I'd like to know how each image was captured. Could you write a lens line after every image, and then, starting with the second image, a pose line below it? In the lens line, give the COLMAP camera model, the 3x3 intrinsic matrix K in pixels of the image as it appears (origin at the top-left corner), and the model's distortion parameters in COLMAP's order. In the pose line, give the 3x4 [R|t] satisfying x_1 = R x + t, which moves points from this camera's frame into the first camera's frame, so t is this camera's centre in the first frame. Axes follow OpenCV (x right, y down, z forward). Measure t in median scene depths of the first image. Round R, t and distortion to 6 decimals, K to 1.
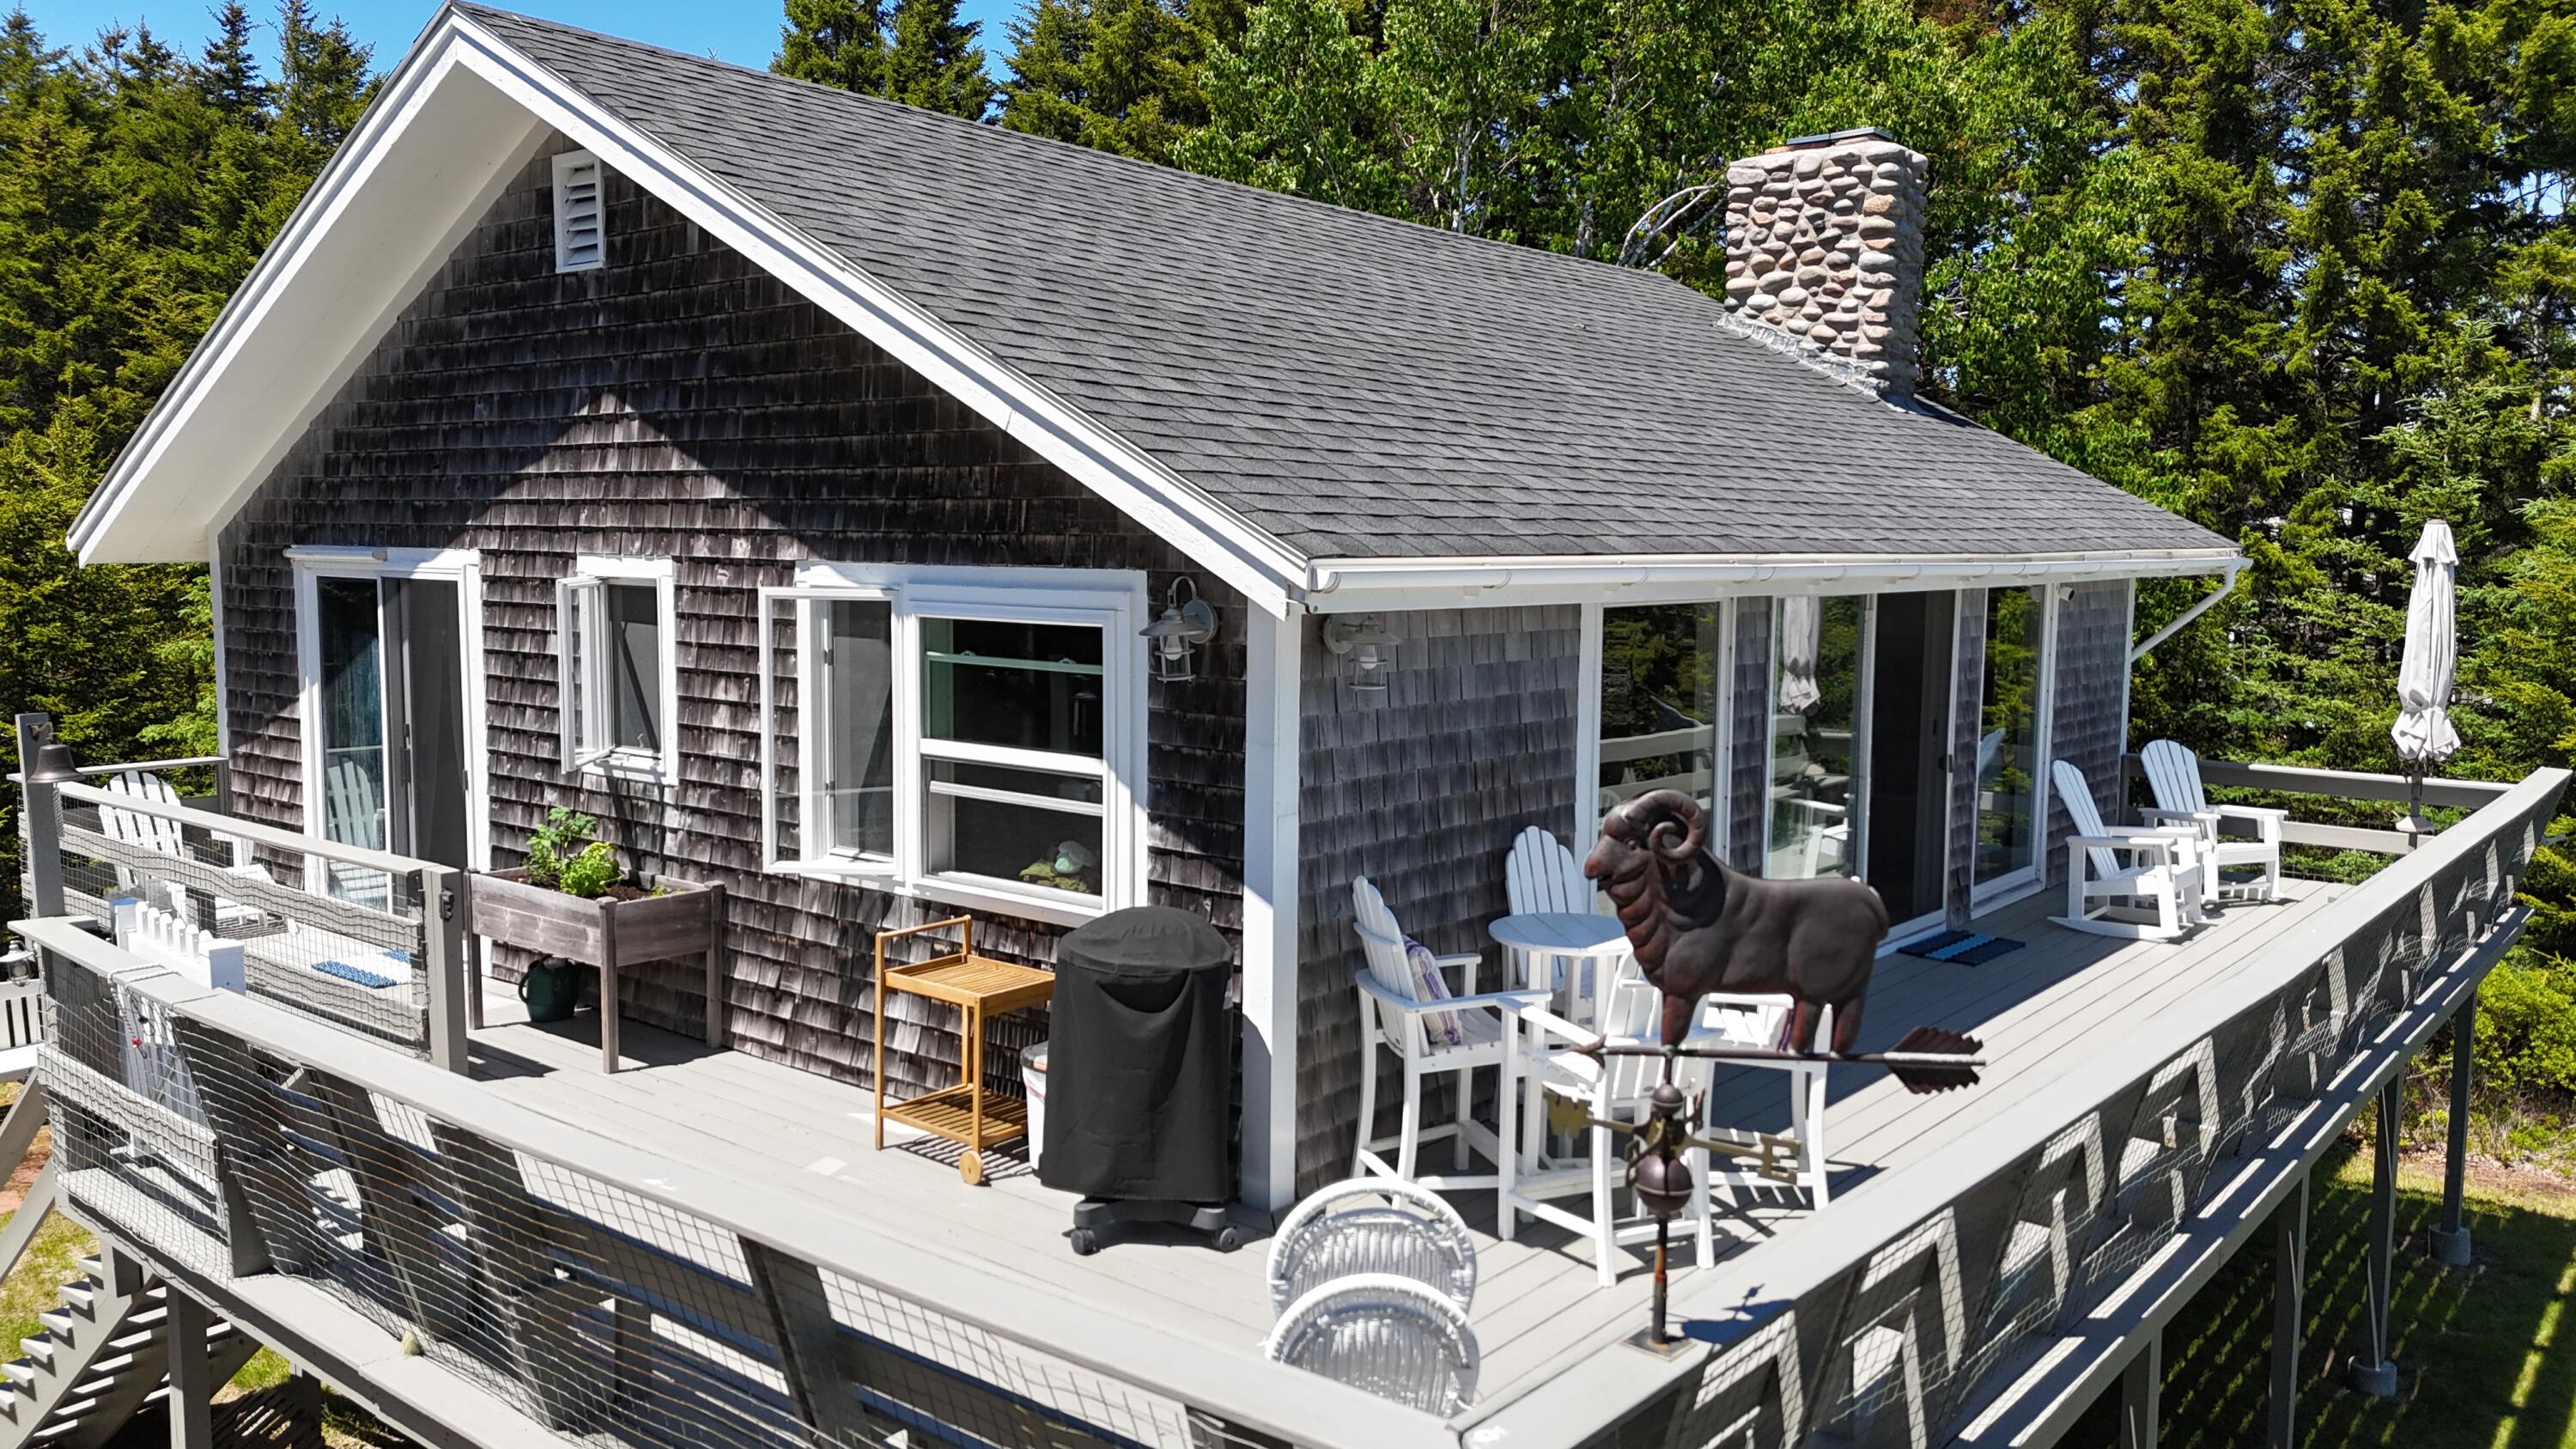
lens RADIAL K [[1889.7, 0, 1294.3], [0, 1889.7, 714.7], [0, 0, 1]] dist [0.070058, -0.064826]
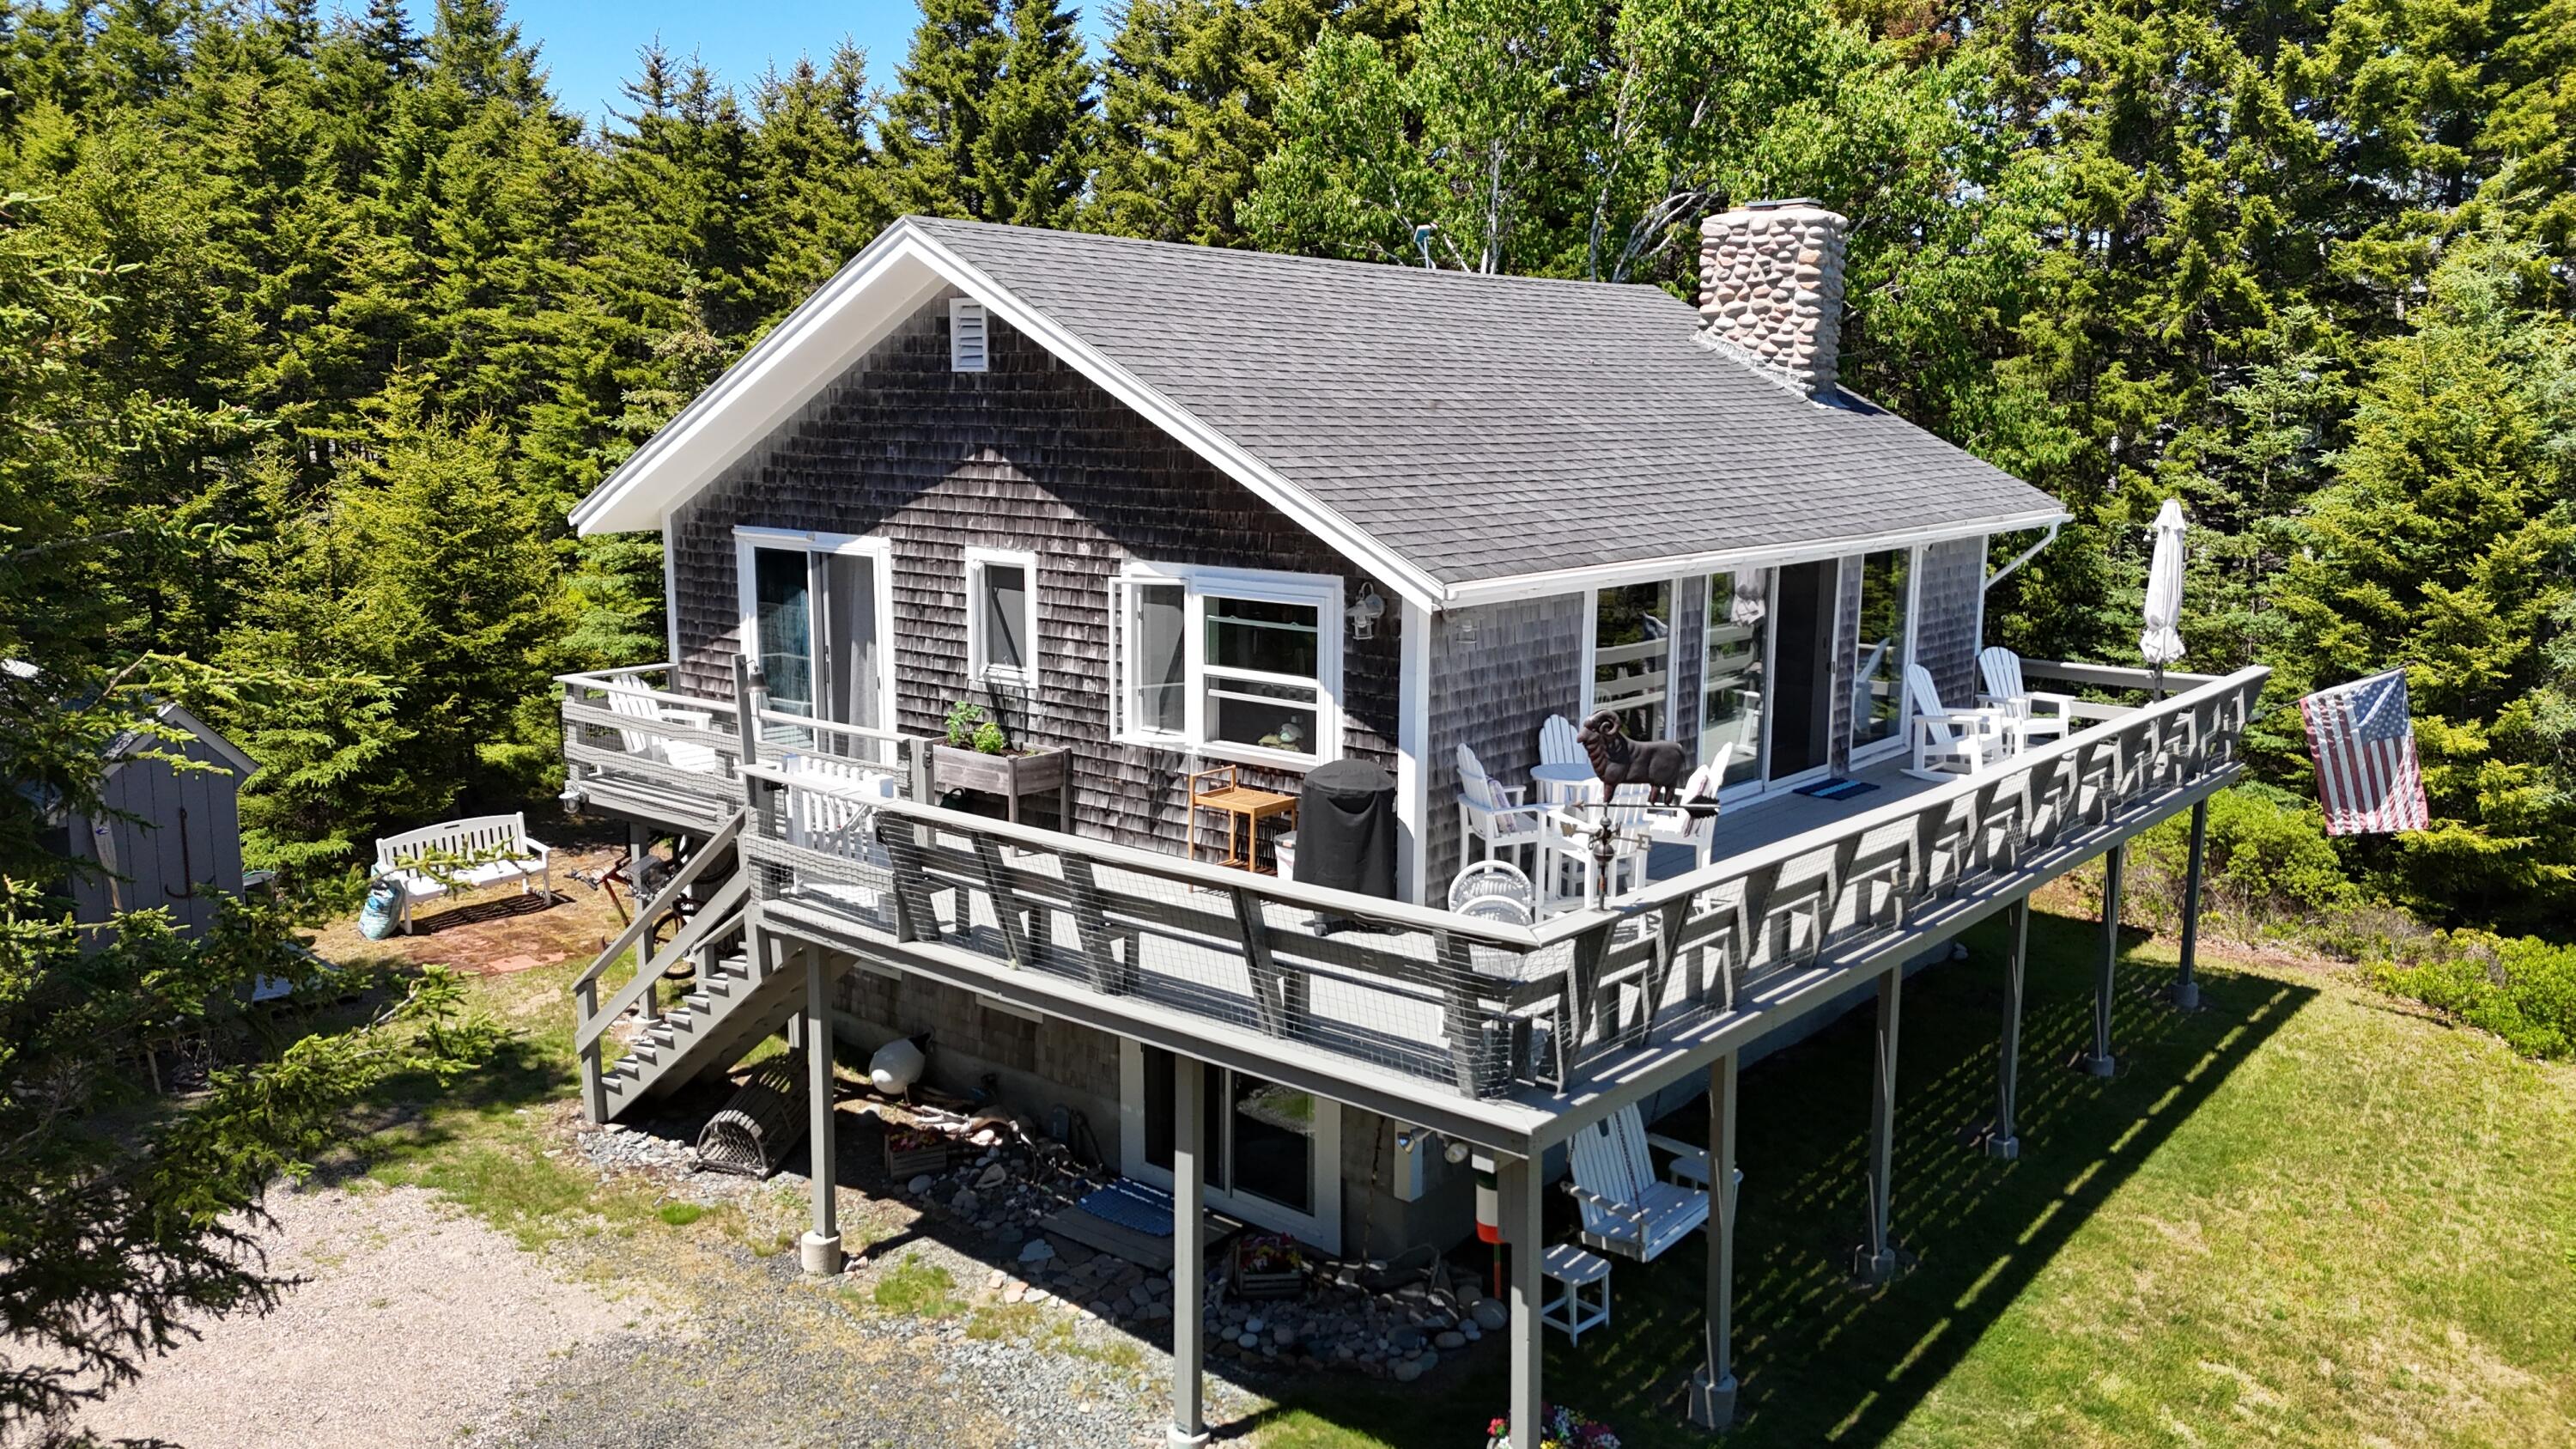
lens RADIAL K [[1889.7, 0, 1278.9], [0, 1889.7, 732.6], [0, 0, 1]] dist [0.070058, -0.064826]
pose [[0.999849, -0.001387, -0.017299, -0.066750], [0.002733, 0.996948, 0.078025, -0.041582], [0.017138, -0.078060, 0.996801, -0.506454]]
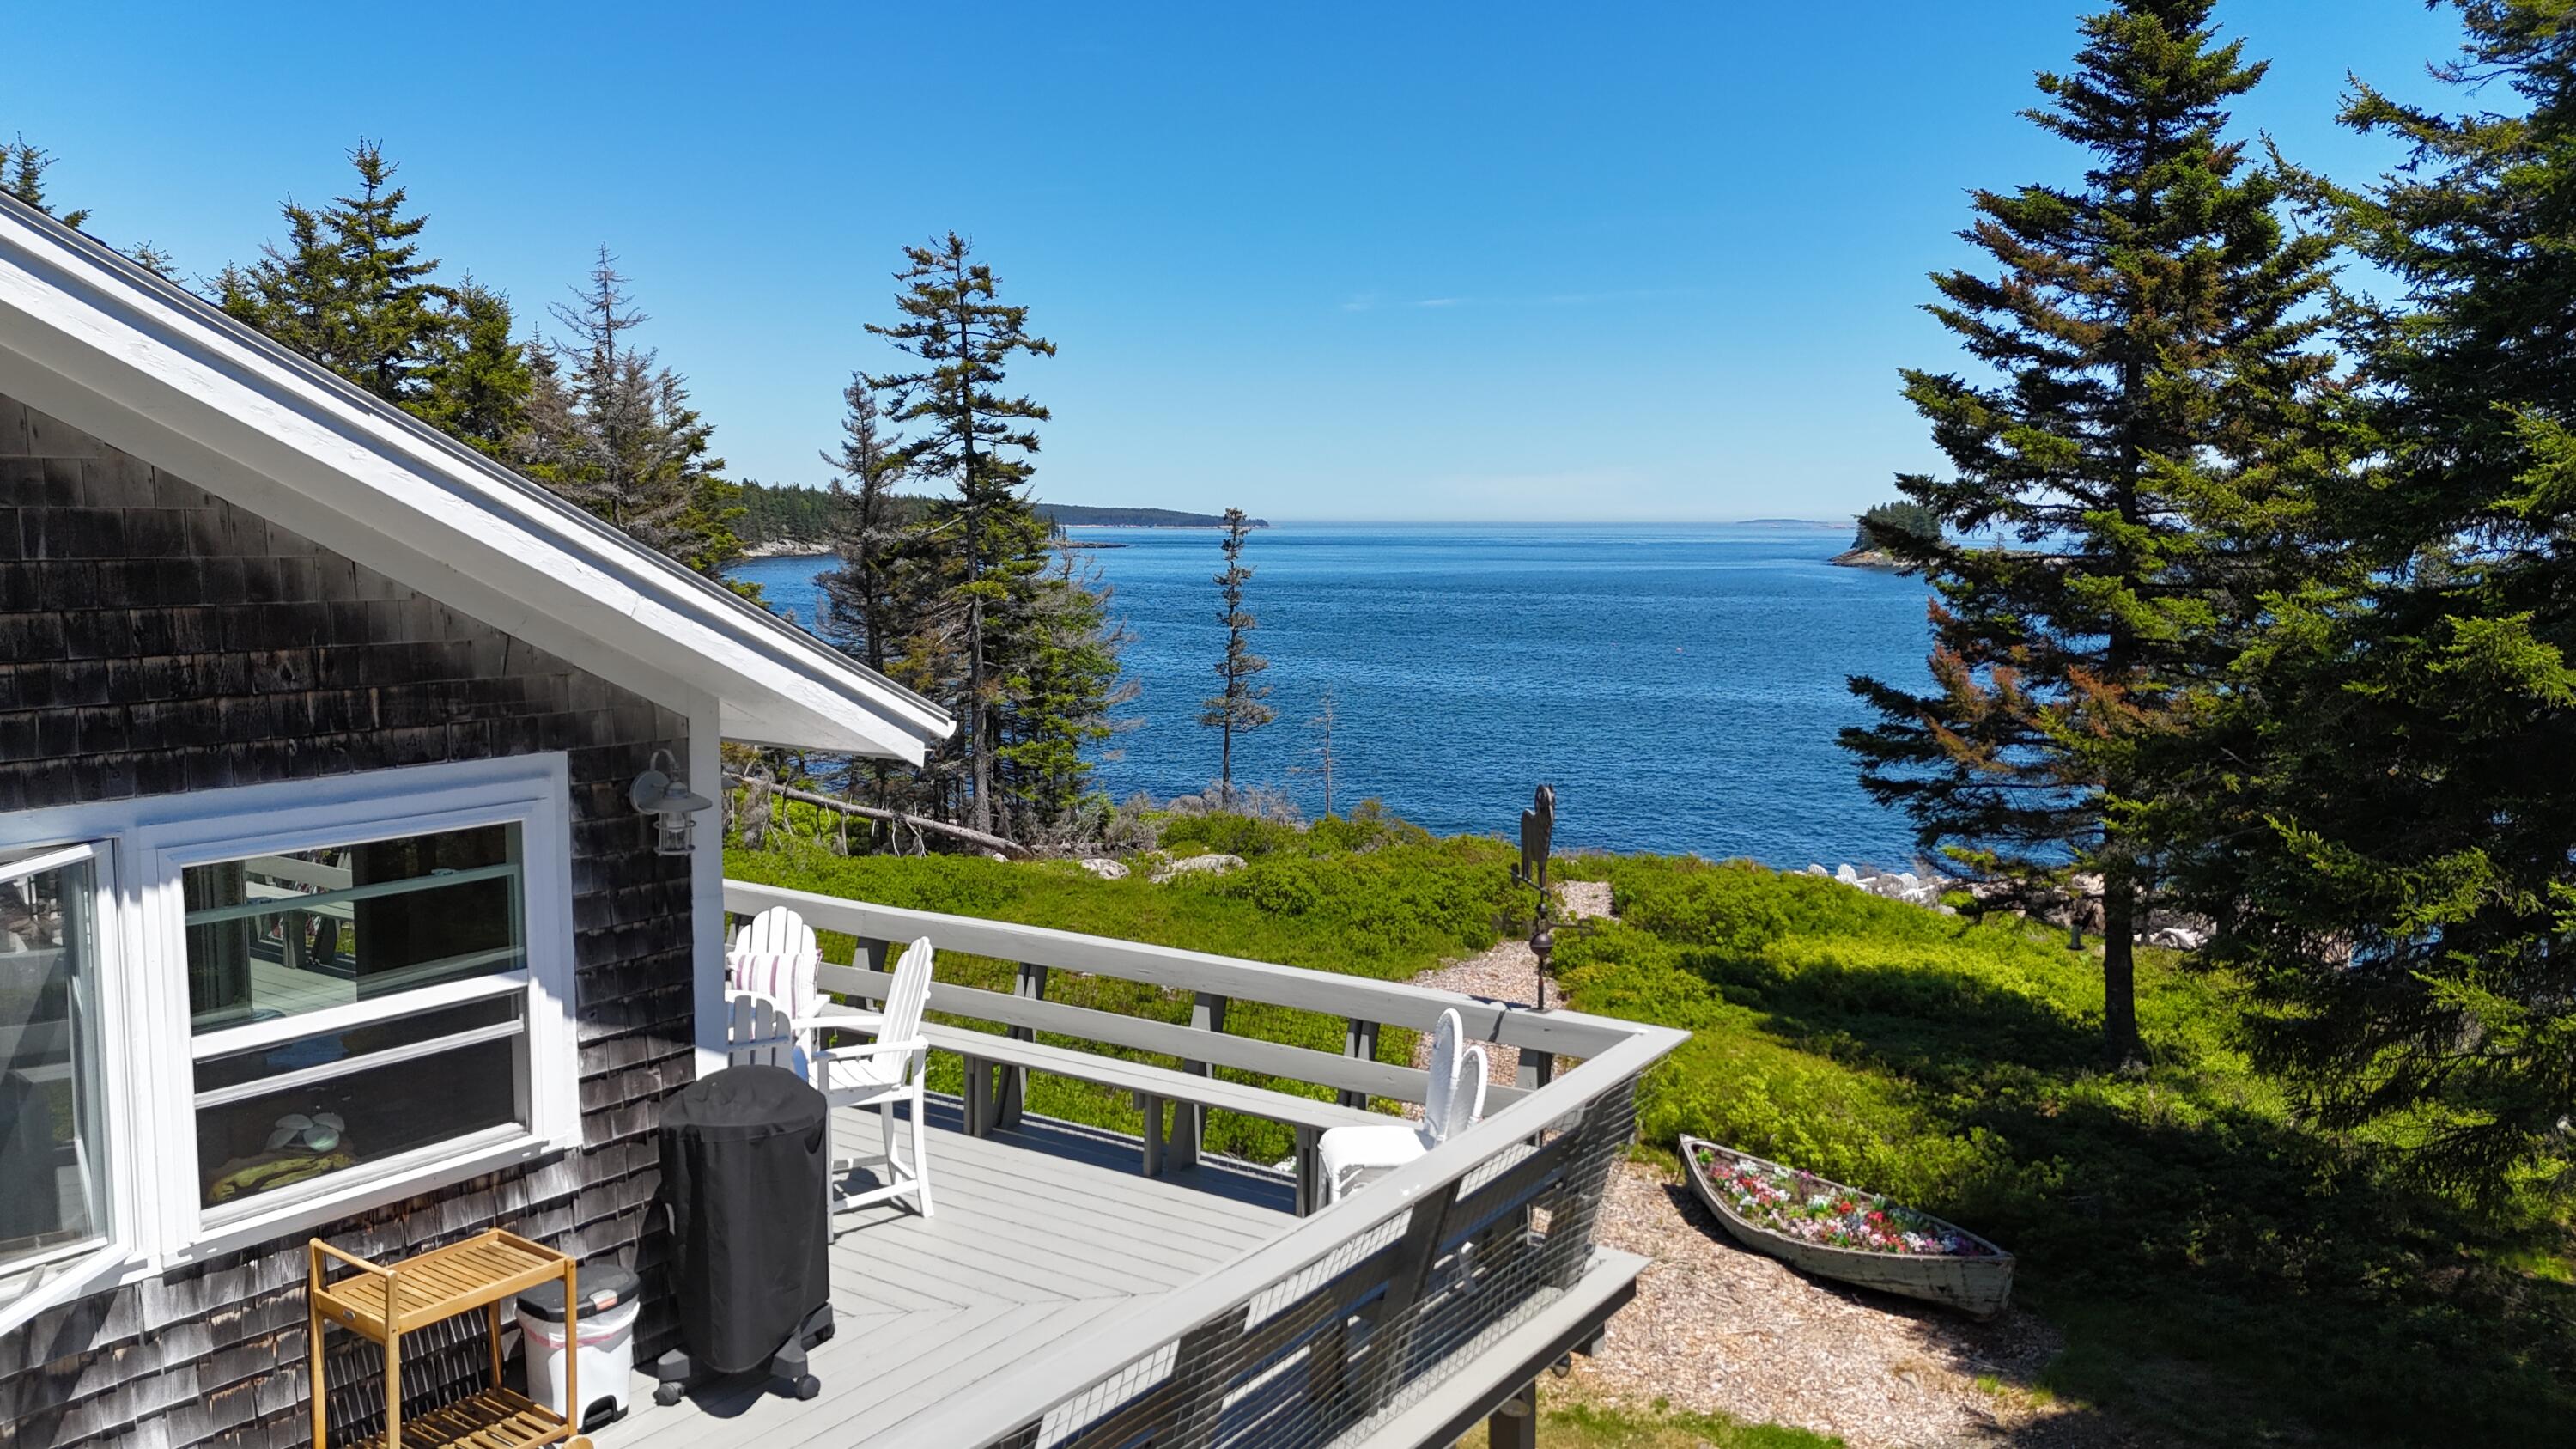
lens RADIAL K [[1889.7, 0, 1282.4], [0, 1889.7, 712.5], [0, 0, 1]] dist [0.070058, -0.064826]
pose [[-0.052396, -0.116348, 0.991825, -0.621880], [0.085098, 0.989057, 0.120519, -0.108108], [-0.994994, 0.090717, -0.041922, 0.420732]]
